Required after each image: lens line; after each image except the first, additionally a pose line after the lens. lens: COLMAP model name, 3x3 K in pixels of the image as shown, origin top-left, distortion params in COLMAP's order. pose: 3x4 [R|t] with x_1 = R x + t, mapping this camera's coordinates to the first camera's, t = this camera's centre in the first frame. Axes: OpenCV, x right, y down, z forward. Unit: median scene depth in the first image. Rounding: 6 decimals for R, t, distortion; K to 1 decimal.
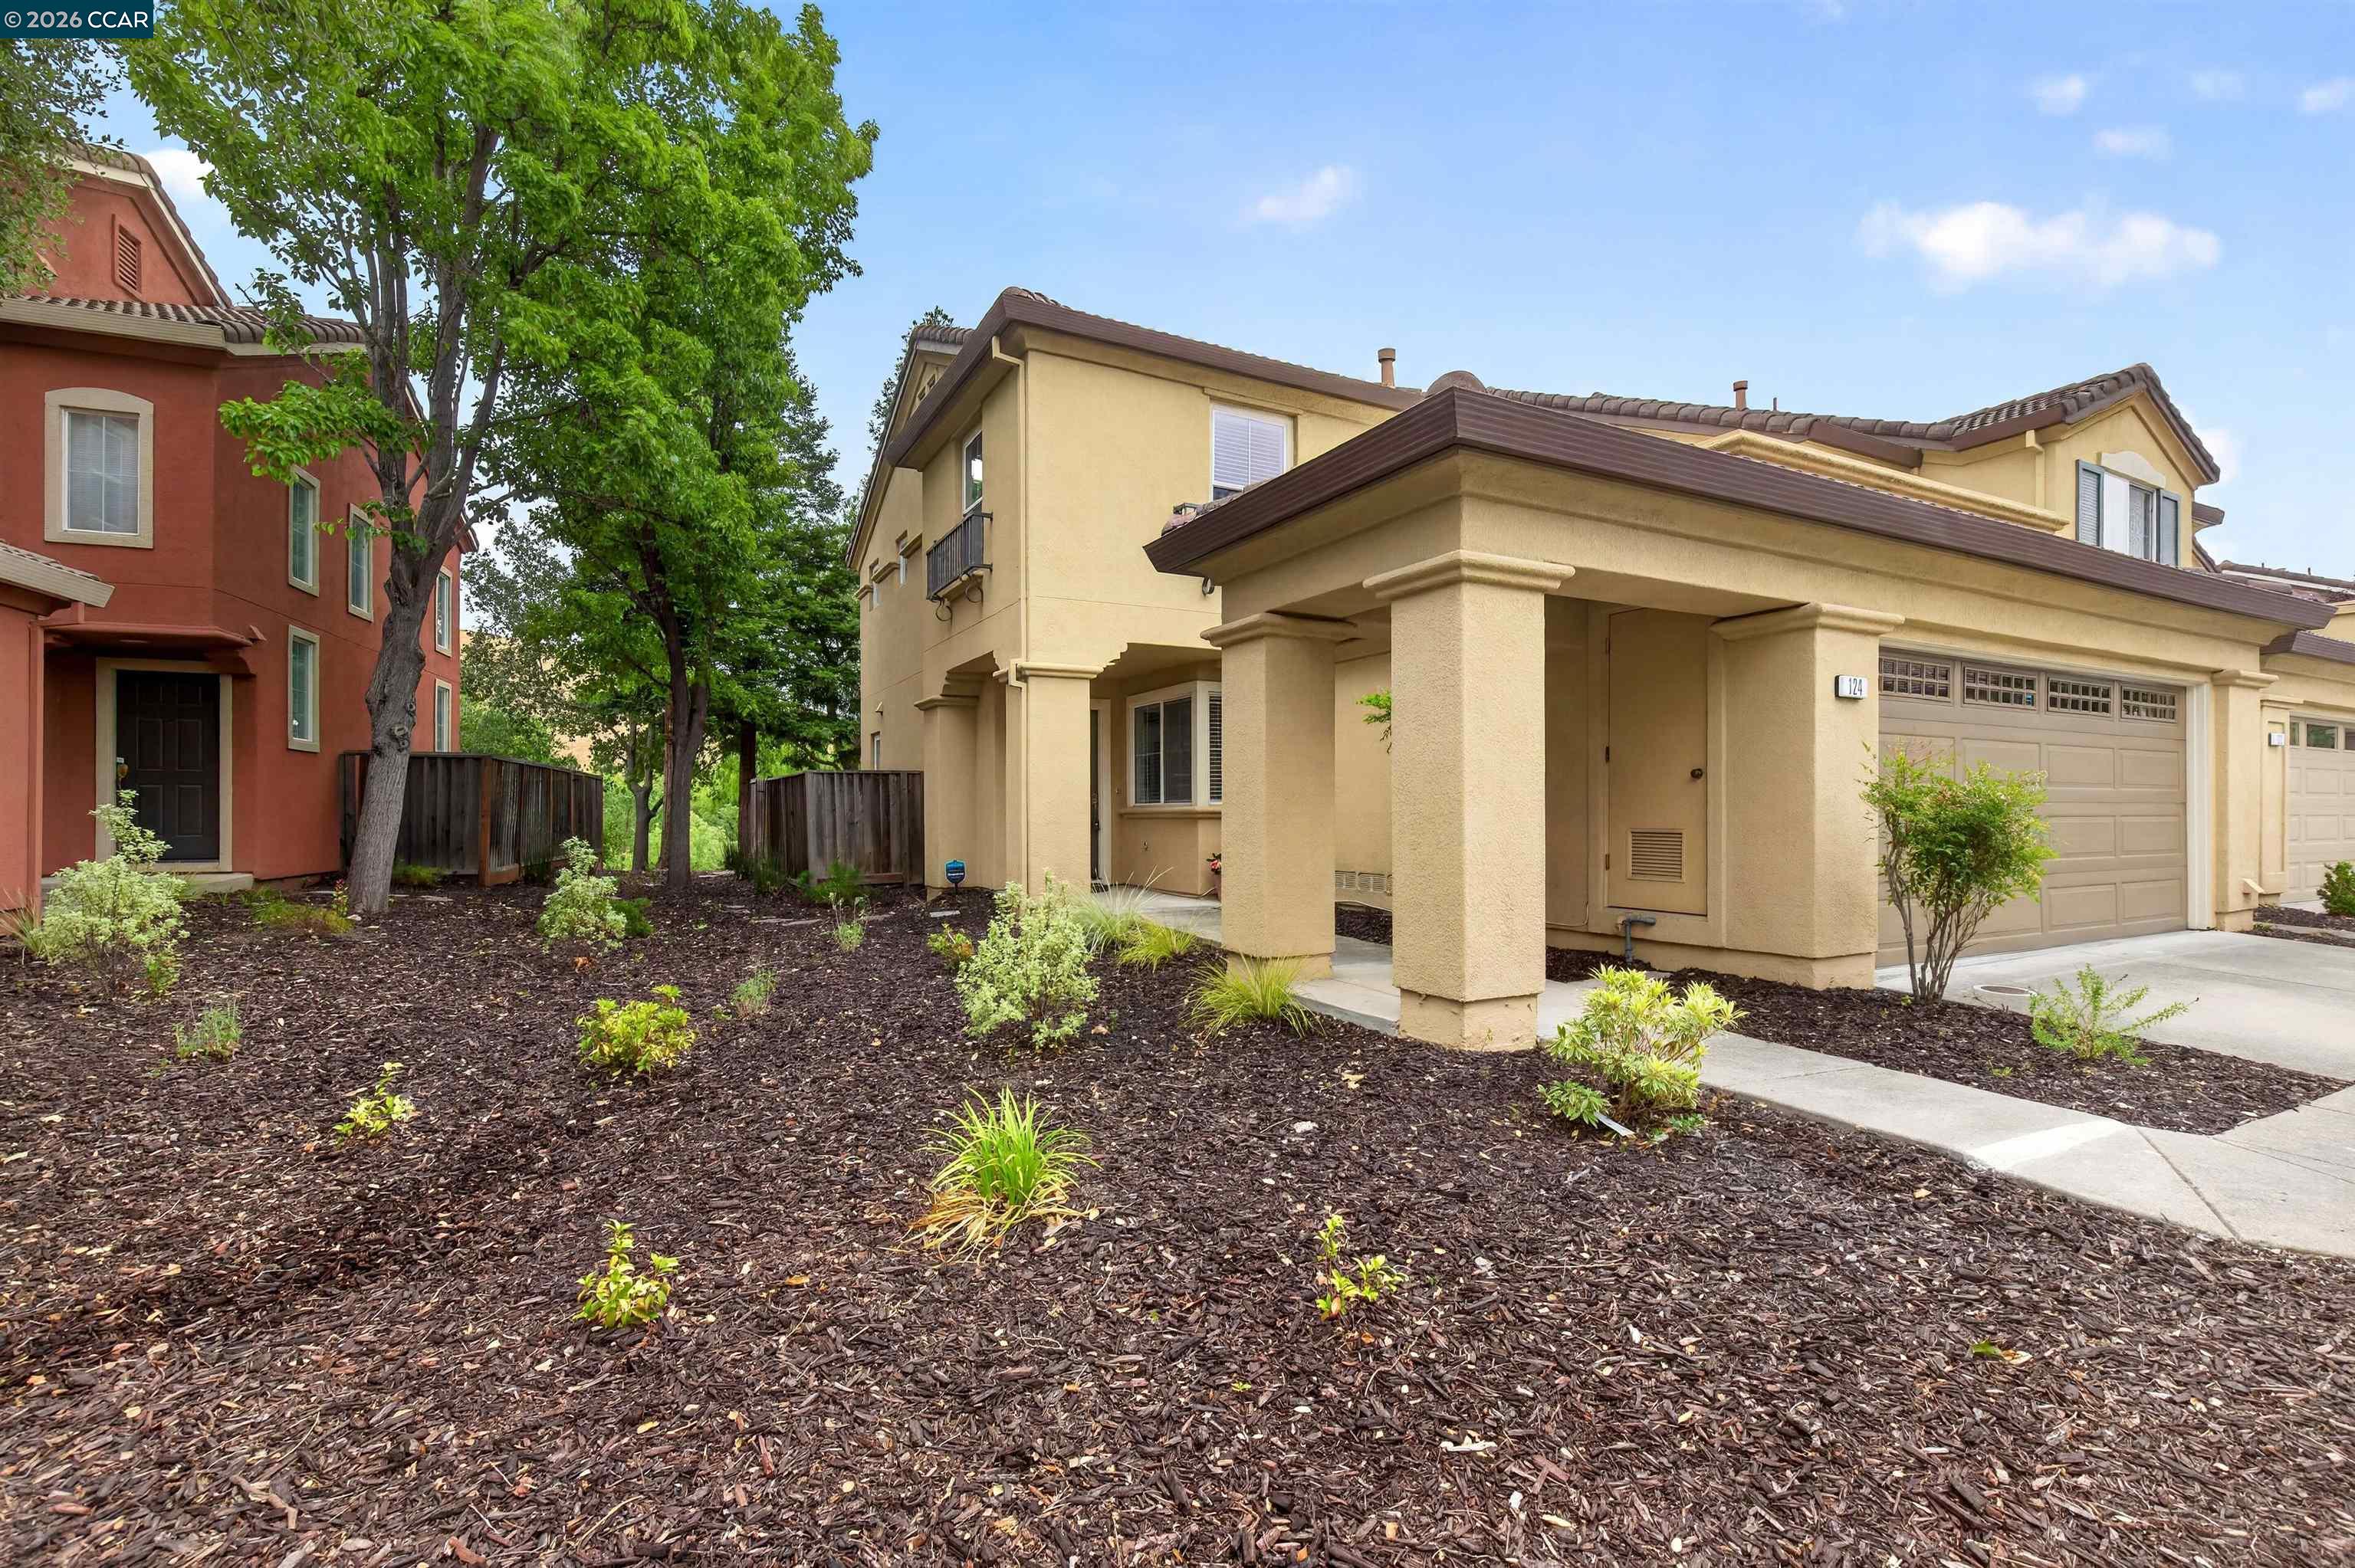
lens RADIAL K [[1064.7, 0, 1209.6], [0, 1064.7, 828.6], [0, 0, 1]] dist [-0.002875, -0.000626]
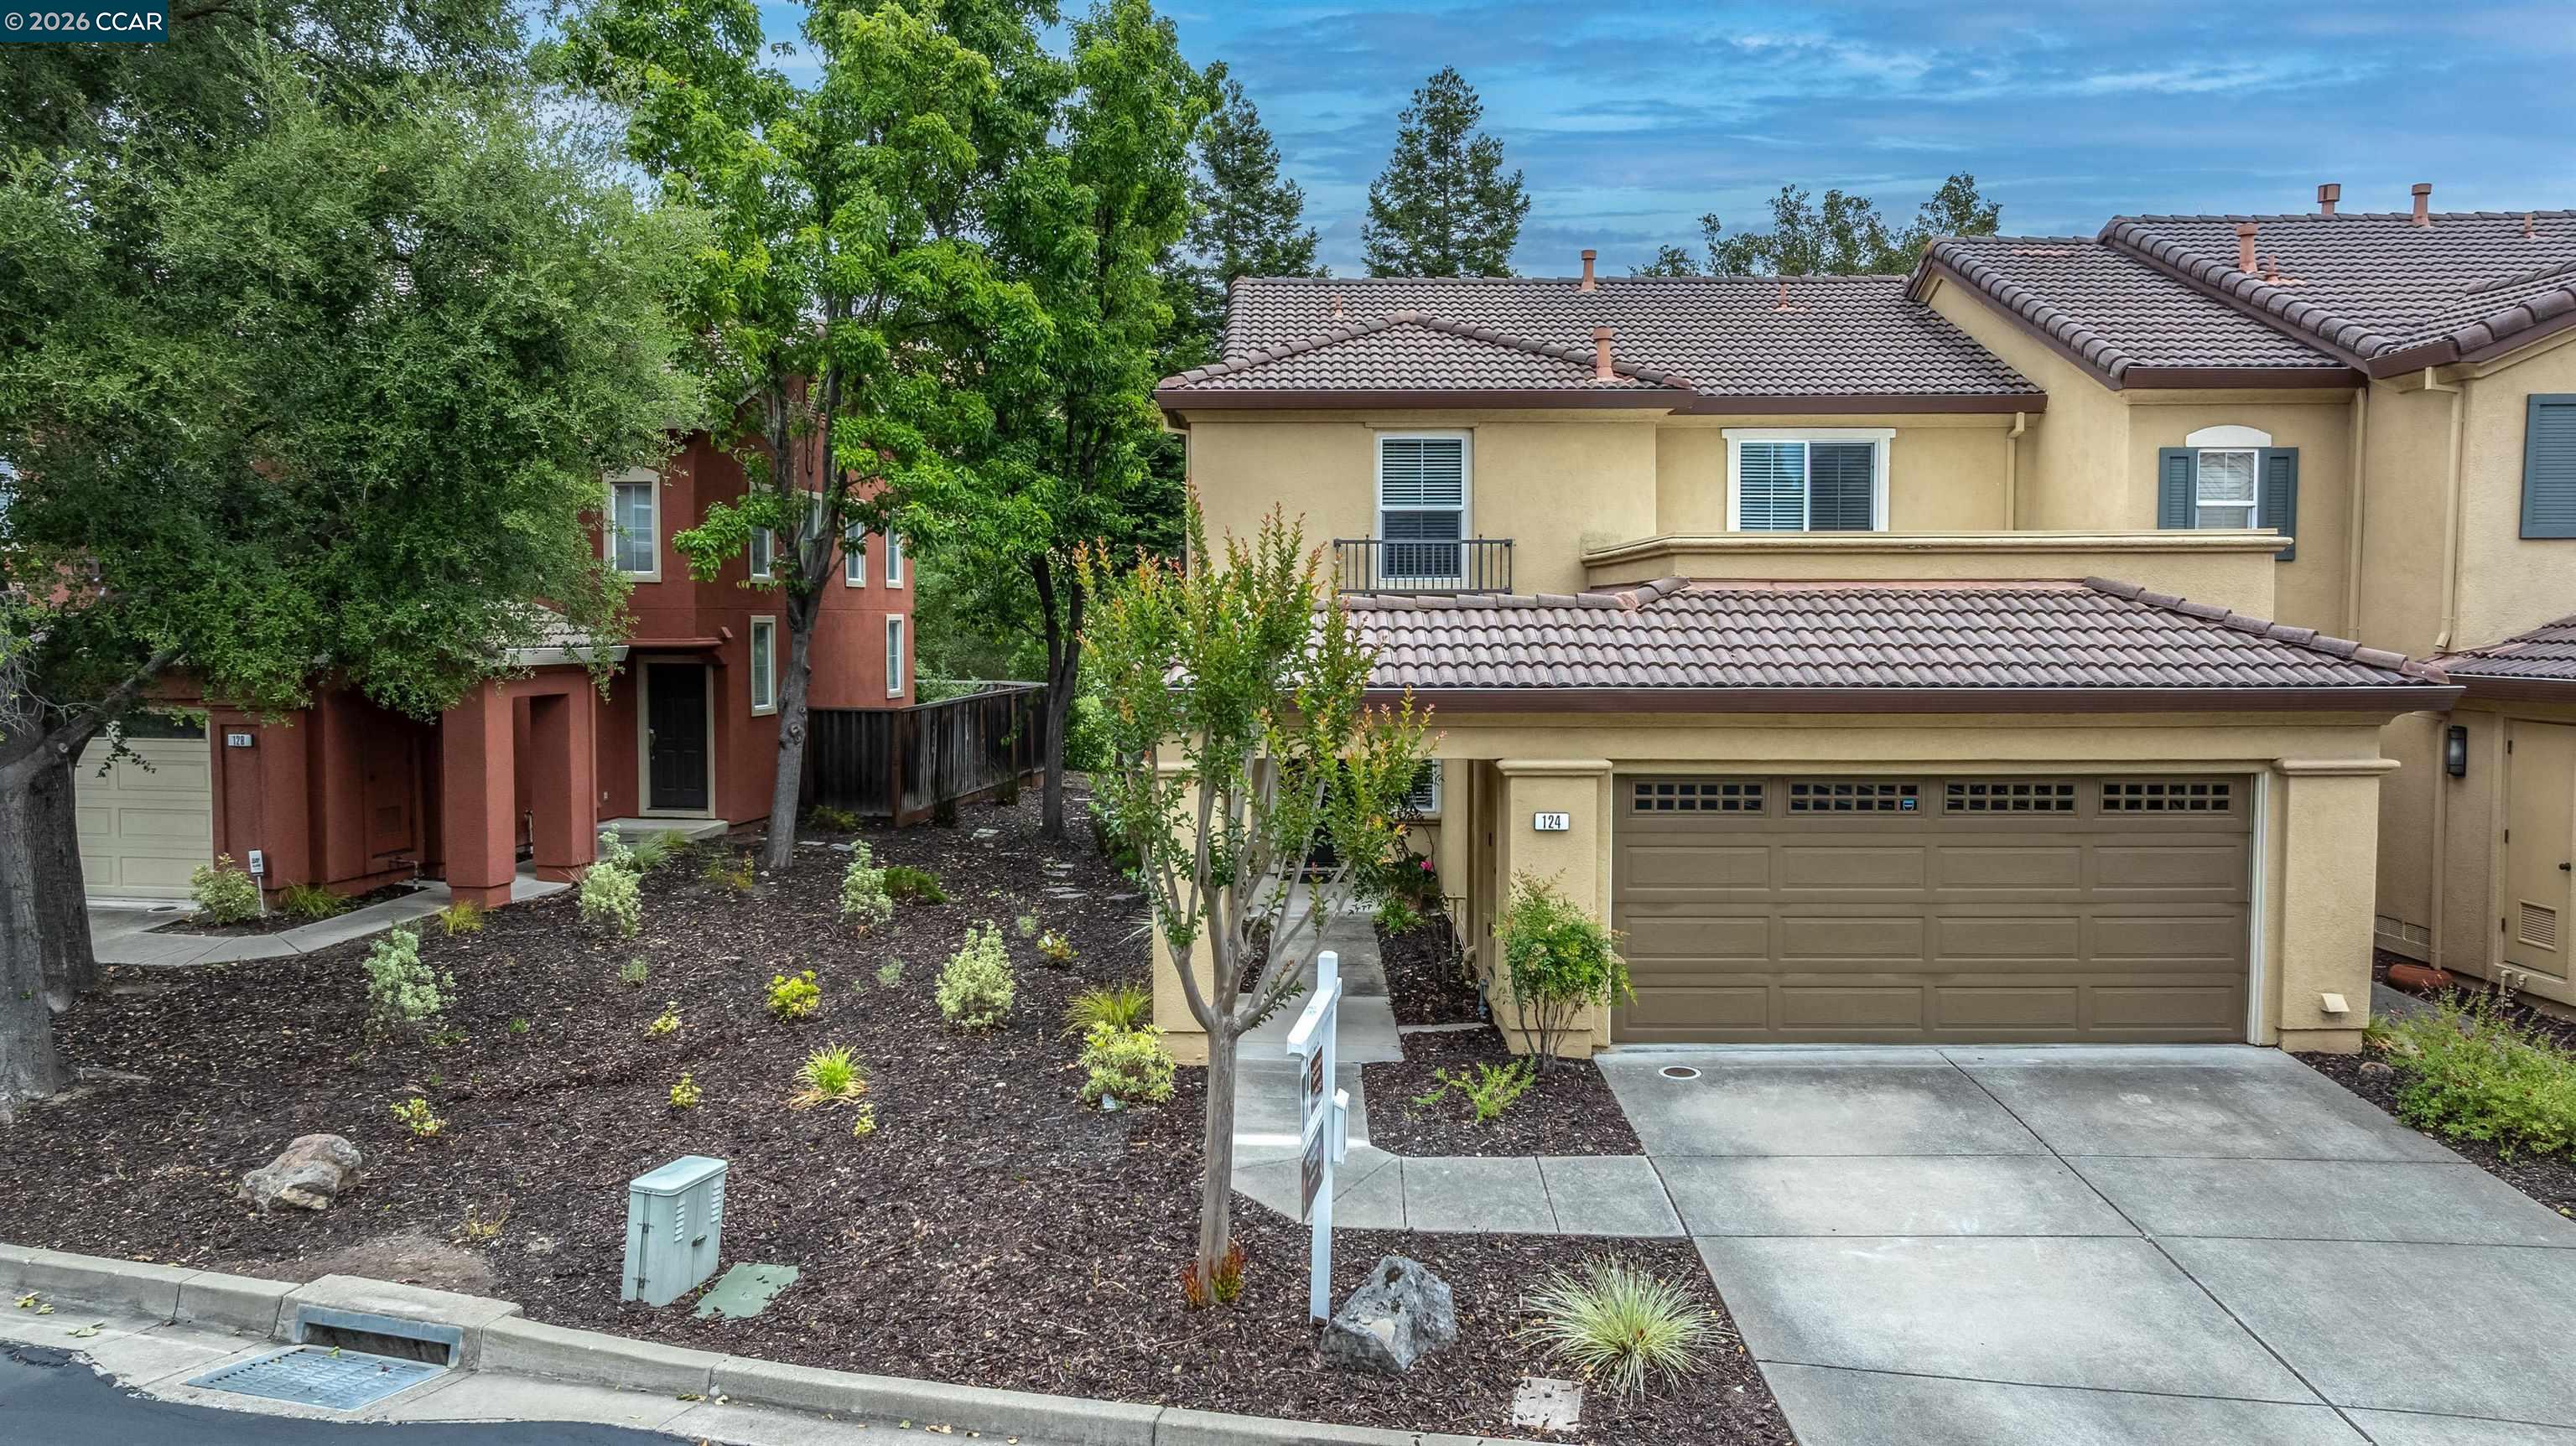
lens RADIAL K [[1832.0, 0, 1289.2], [0, 1832.0, 728.9], [0, 0, 1]] dist [-0.037227, 0.054797]
pose [[0.870154, 0.035006, -0.491536, 0.964440], [-0.007947, 0.998341, 0.057030, -0.251581], [0.492716, -0.045719, 0.868988, -0.720295]]
